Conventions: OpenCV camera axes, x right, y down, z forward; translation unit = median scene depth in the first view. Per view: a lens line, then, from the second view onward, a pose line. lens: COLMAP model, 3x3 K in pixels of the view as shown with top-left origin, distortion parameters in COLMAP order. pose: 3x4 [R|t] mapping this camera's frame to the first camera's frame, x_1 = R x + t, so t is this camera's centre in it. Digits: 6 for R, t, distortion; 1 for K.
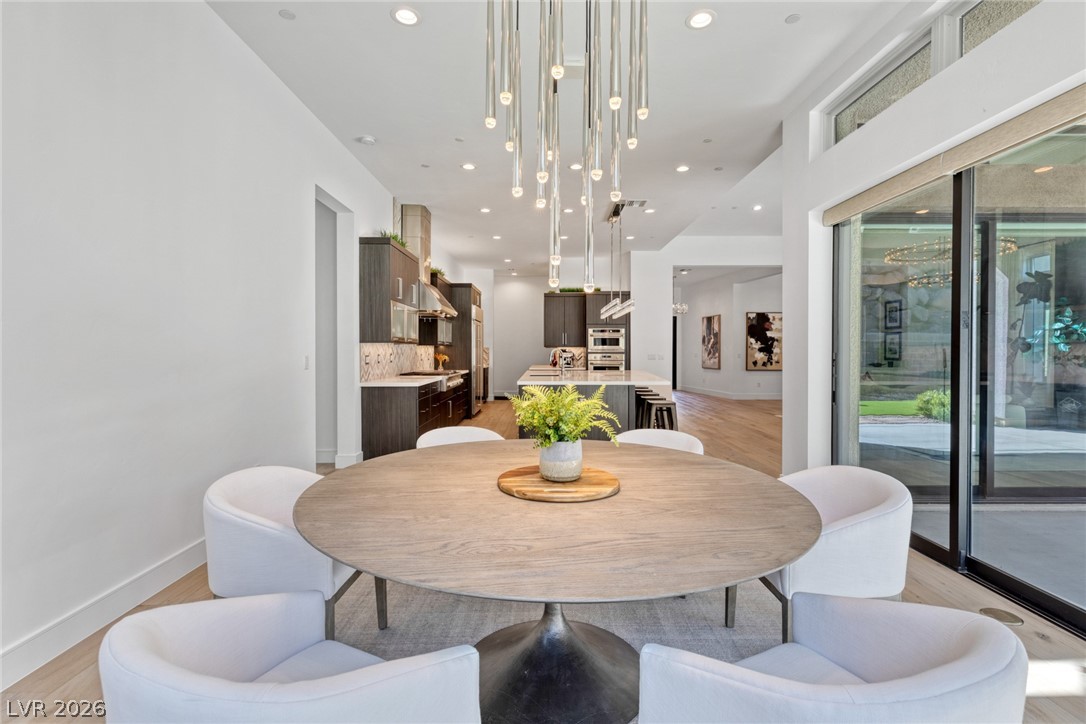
lens RADIAL K [[487.1, 0, 547.2], [0, 487.1, 357.9], [0, 0, 1]] dist [0.003644, -0.000195]
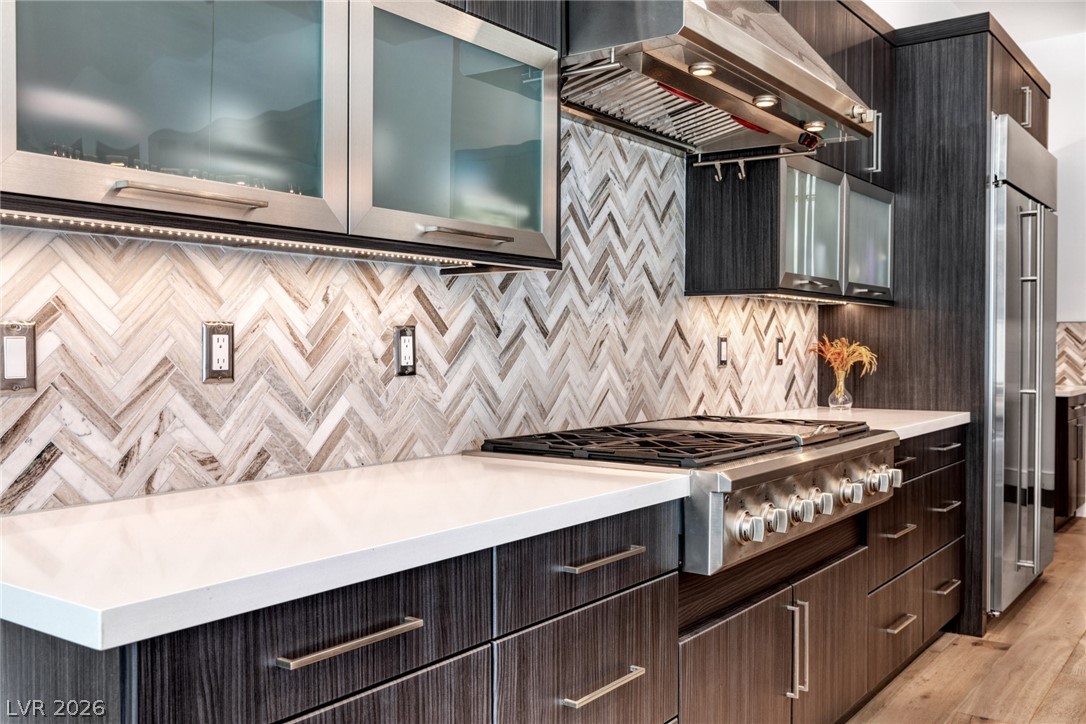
lens RADIAL K [[1011.6, 0, 512.9], [0, 1011.6, 364.5], [0, 0, 1]] dist [-0.009332, 0.001410]
pose [[0.790949, 0.010106, -0.611798, -0.040613], [-0.010228, 0.999942, 0.003294, 0.003788], [0.611796, 0.003652, 0.791007, 0.457498]]
